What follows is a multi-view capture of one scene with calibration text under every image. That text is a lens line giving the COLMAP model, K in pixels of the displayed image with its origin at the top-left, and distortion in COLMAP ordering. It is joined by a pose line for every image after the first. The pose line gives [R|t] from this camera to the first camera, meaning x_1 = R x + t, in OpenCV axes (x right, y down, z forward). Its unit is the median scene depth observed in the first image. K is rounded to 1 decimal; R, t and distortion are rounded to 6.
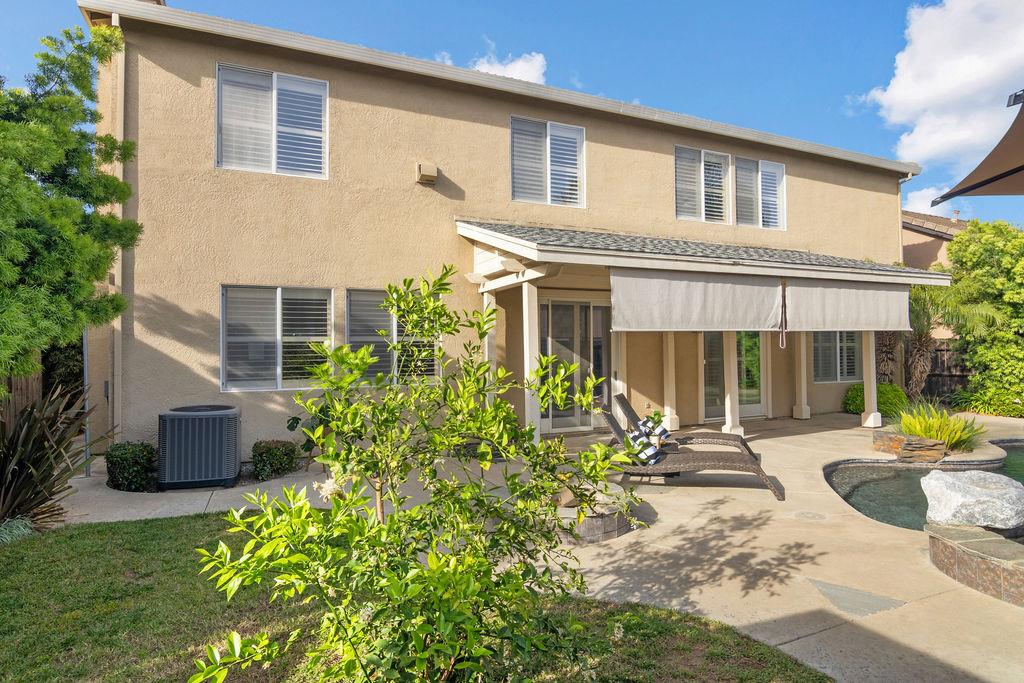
lens RADIAL K [[551.4, 0, 516.6], [0, 551.4, 345.6], [0, 0, 1]] dist [-0.011864, -0.003361]
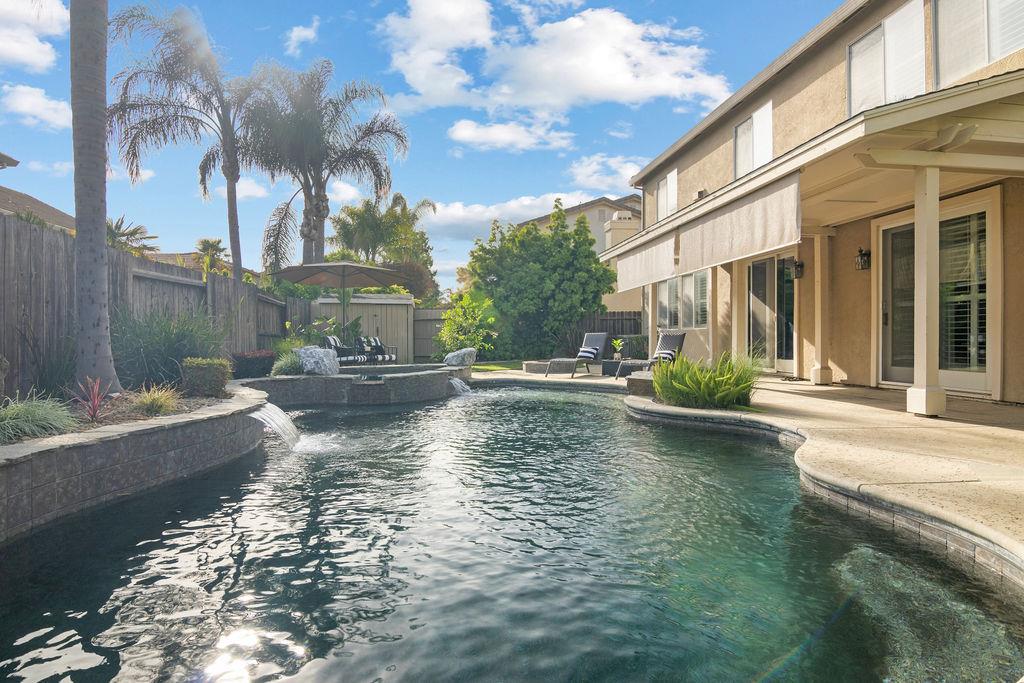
lens RADIAL K [[551.4, 0, 516.6], [0, 551.4, 345.6], [0, 0, 1]] dist [-0.011864, -0.003361]
pose [[-0.282768, 0.009451, -0.959142, 1.412765], [-0.002336, 0.999942, 0.010542, 0.087050], [0.959186, 0.005221, -0.282729, 0.885884]]
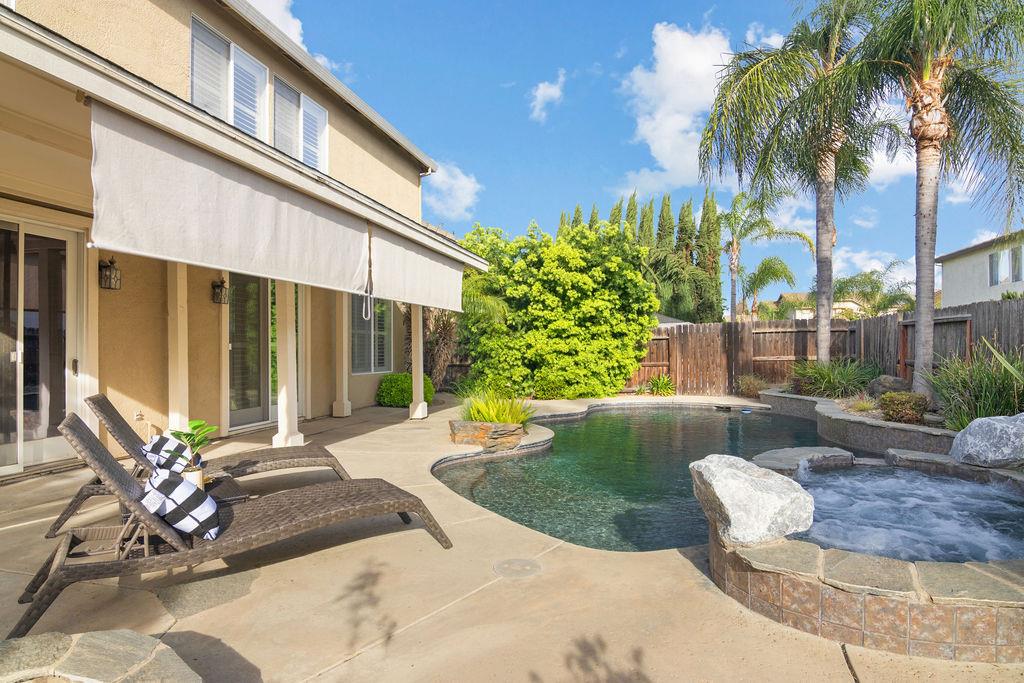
lens RADIAL K [[551.4, 0, 516.6], [0, 551.4, 345.6], [0, 0, 1]] dist [-0.011864, -0.003361]
pose [[0.630071, 0.009949, 0.776474, 0.037641], [-0.004643, 0.999948, -0.009045, 0.041999], [-0.776524, 0.002094, 0.630084, 0.356899]]
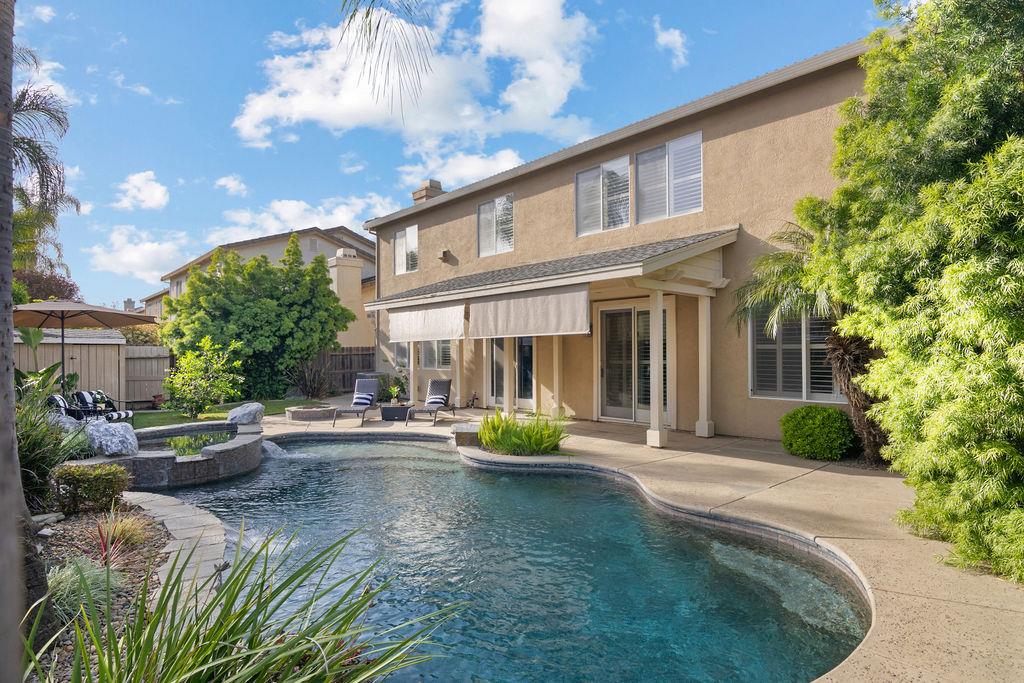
lens RADIAL K [[551.4, 0, 516.6], [0, 551.4, 345.6], [0, 0, 1]] dist [-0.011864, -0.003361]
pose [[0.318925, -0.014495, -0.947669, 1.537046], [0.001772, 0.999890, -0.014697, 0.007414], [0.947778, 0.003008, 0.318916, 0.612715]]
